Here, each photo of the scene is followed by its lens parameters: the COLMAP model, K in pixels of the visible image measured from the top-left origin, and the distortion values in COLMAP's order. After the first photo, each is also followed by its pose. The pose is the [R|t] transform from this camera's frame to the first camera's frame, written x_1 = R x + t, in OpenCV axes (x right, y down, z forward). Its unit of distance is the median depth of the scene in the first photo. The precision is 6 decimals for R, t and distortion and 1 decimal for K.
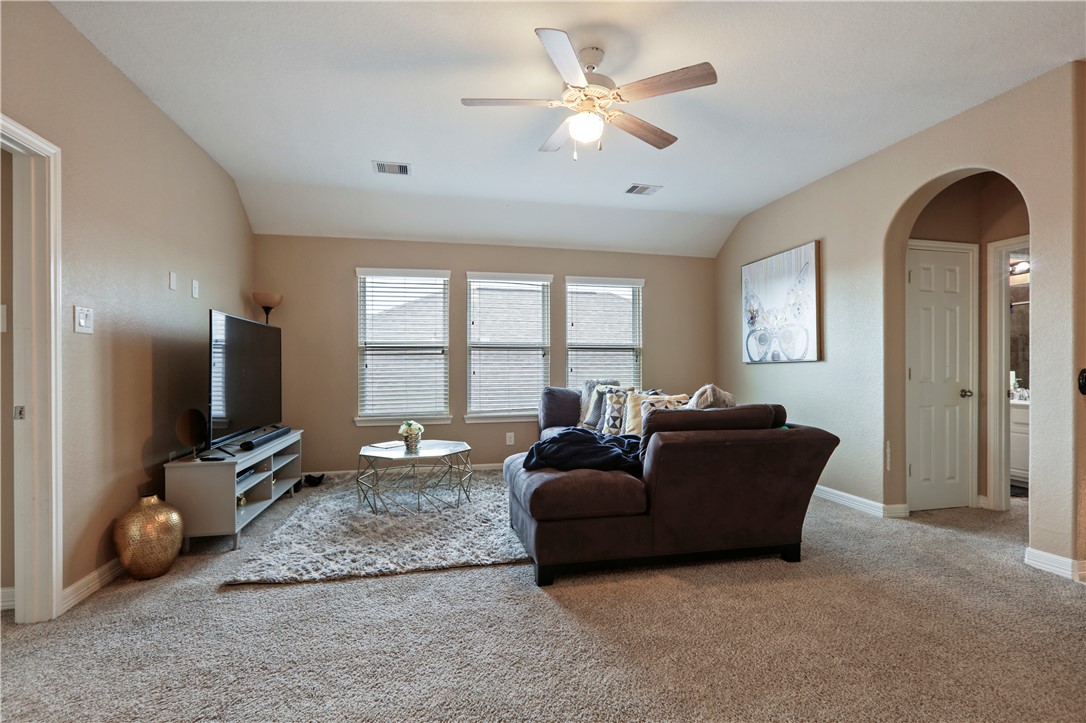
lens RADIAL K [[480.7, 0, 543.6], [0, 480.7, 369.5], [0, 0, 1]] dist [-0.002706, -0.000240]
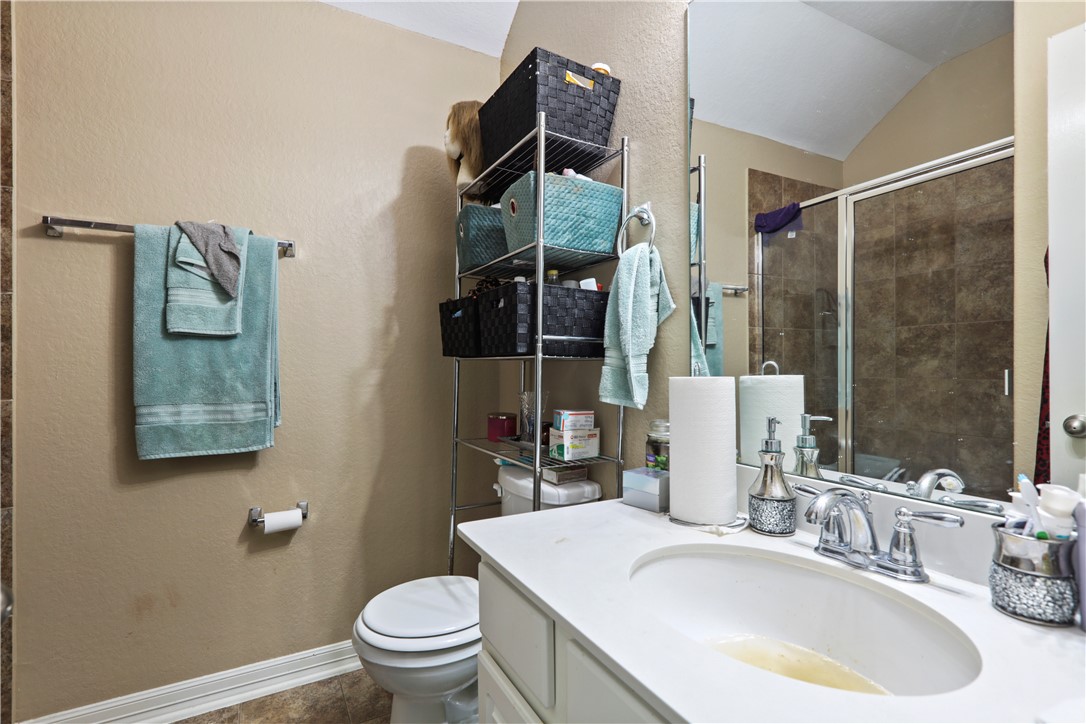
lens RADIAL K [[500.1, 0, 545.6], [0, 500.1, 366.7], [0, 0, 1]] dist [0.003331, 0.000373]
pose [[0.958224, 0.001676, 0.286015, 0.526355], [-0.000498, 0.999991, -0.004190, 0.000978], [-0.286020, 0.003872, 0.958216, 0.532826]]
